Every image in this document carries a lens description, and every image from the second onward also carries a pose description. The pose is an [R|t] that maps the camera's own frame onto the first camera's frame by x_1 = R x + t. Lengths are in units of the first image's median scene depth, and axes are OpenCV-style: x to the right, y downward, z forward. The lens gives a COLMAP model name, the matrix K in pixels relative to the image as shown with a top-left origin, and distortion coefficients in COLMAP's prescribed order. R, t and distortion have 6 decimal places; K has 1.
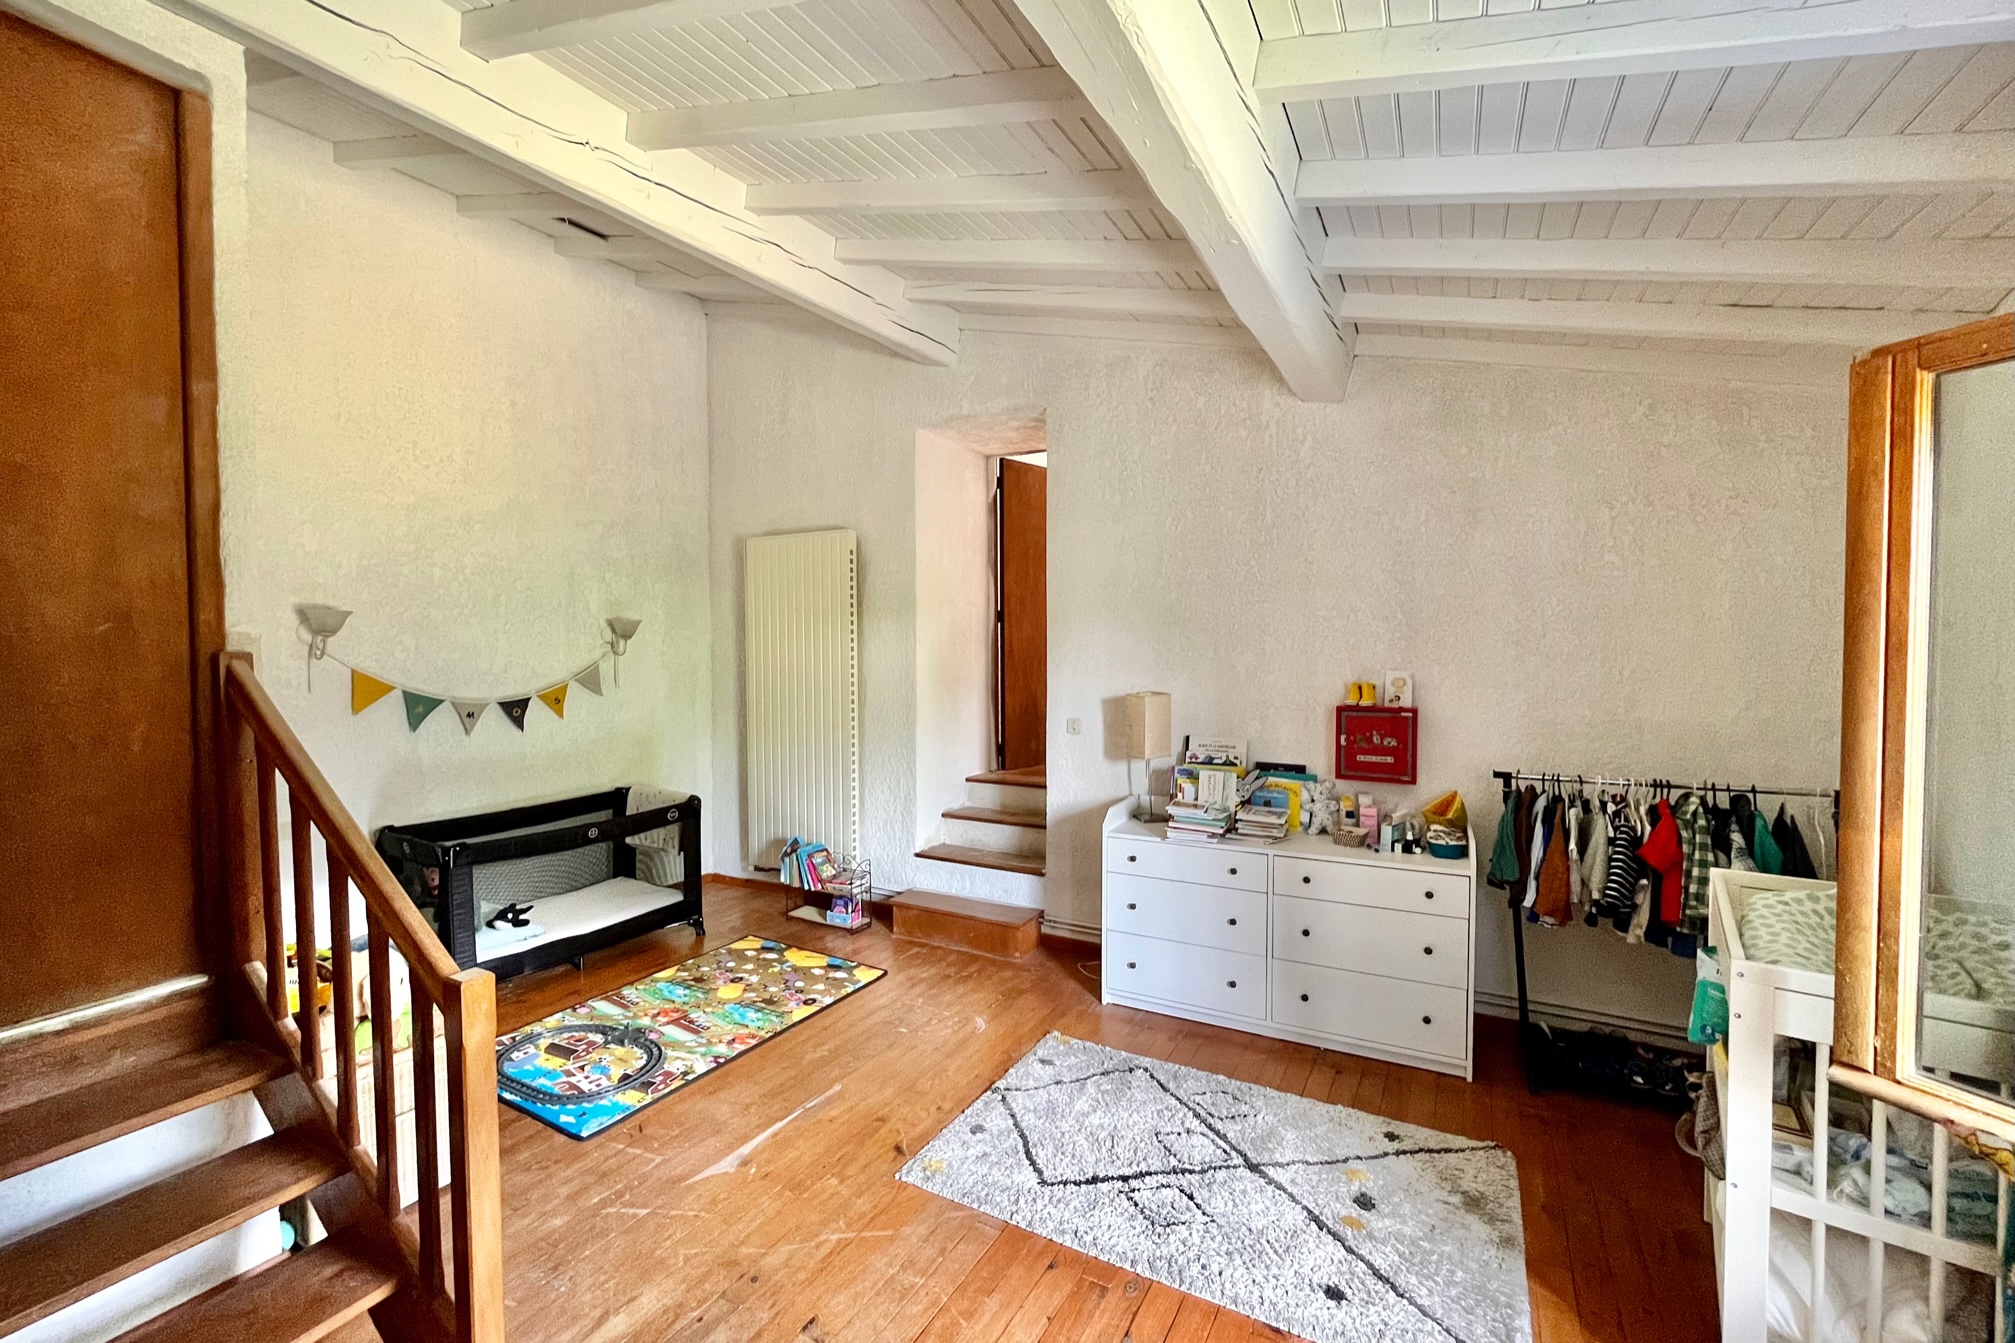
lens RADIAL K [[808.6, 0, 1008.9], [0, 808.6, 662.7], [0, 0, 1]] dist [-0.000927, 0.000524]
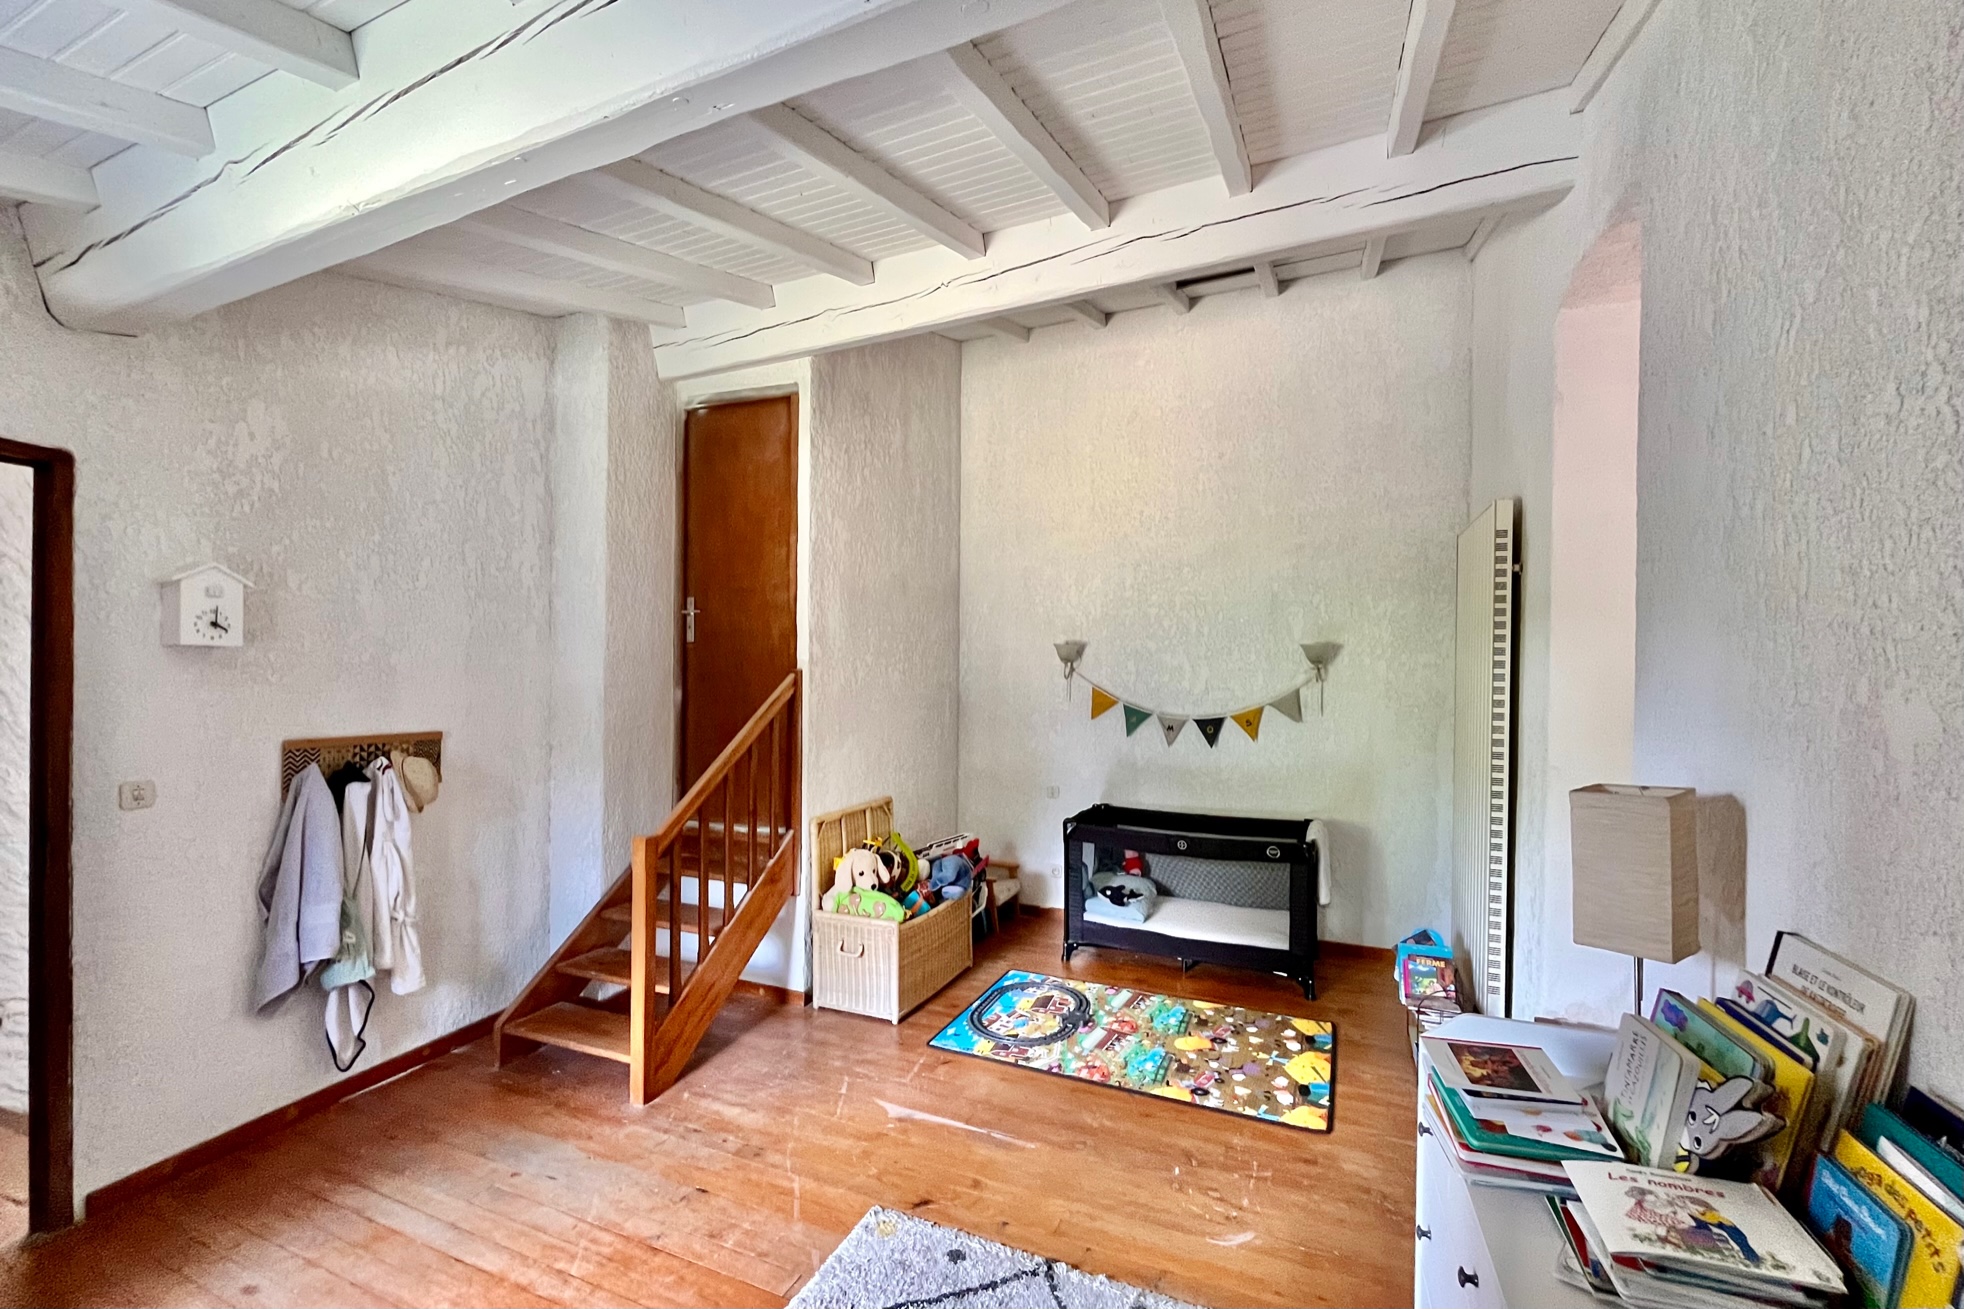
lens RADIAL K [[788.1, 0, 949.3], [0, 788.1, 676.8], [0, 0, 1]] dist [-0.000927, 0.000524]
pose [[0.112313, 0.010454, -0.993618, 0.495301], [-0.030362, 0.999514, 0.007084, -0.010593], [0.993209, 0.029372, 0.112576, 0.586178]]
